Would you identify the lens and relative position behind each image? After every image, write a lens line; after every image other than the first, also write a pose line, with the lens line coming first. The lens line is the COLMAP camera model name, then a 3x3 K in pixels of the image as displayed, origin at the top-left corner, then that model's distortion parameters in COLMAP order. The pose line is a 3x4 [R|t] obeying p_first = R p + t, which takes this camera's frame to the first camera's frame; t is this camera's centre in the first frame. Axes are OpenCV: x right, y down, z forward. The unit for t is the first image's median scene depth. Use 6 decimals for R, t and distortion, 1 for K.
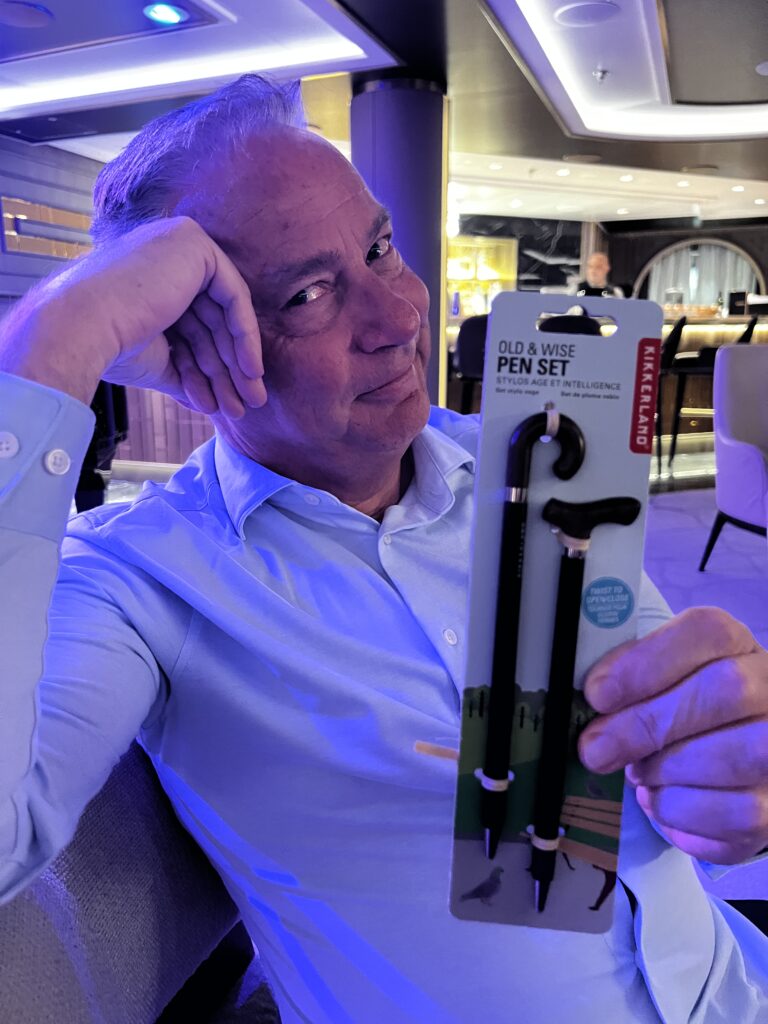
lens RADIAL K [[757.8, 0, 381.4], [0, 757.8, 511.9], [0, 0, 1]] dist [-0.035263, -0.012284]
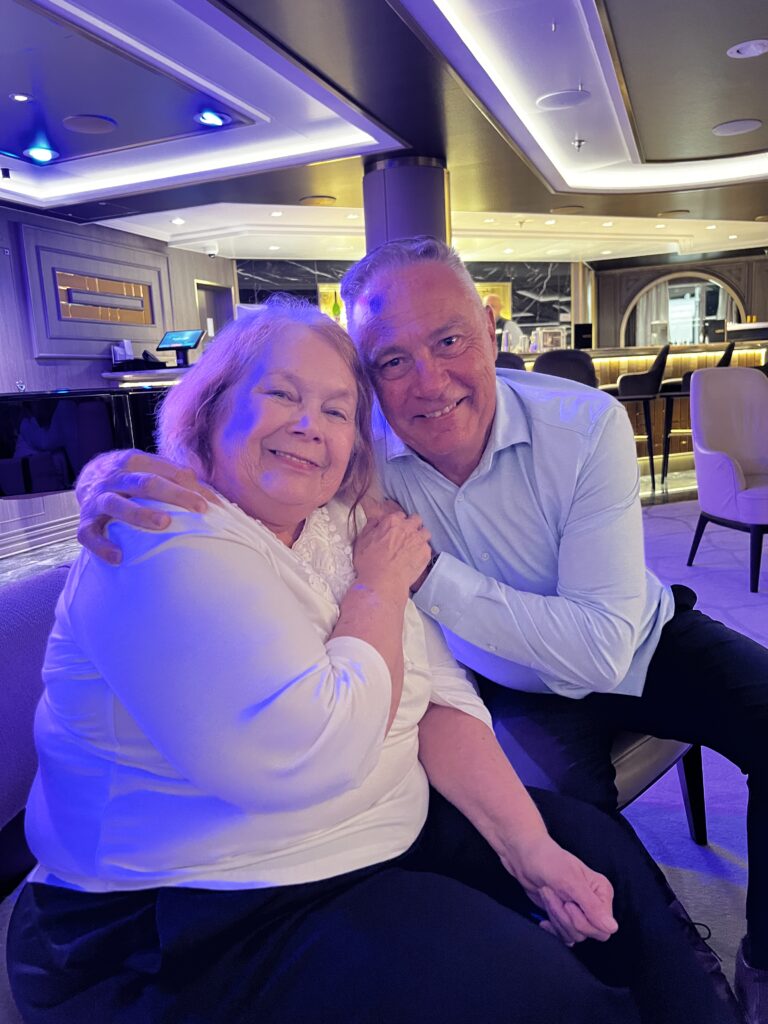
lens RADIAL K [[757.8, 0, 383.2], [0, 757.8, 527.7], [0, 0, 1]] dist [-0.035263, -0.012284]
pose [[0.998760, -0.049597, -0.004238, -0.021903], [0.049427, 0.998211, -0.033632, 0.022777], [0.005898, 0.033381, 0.999425, -0.097034]]
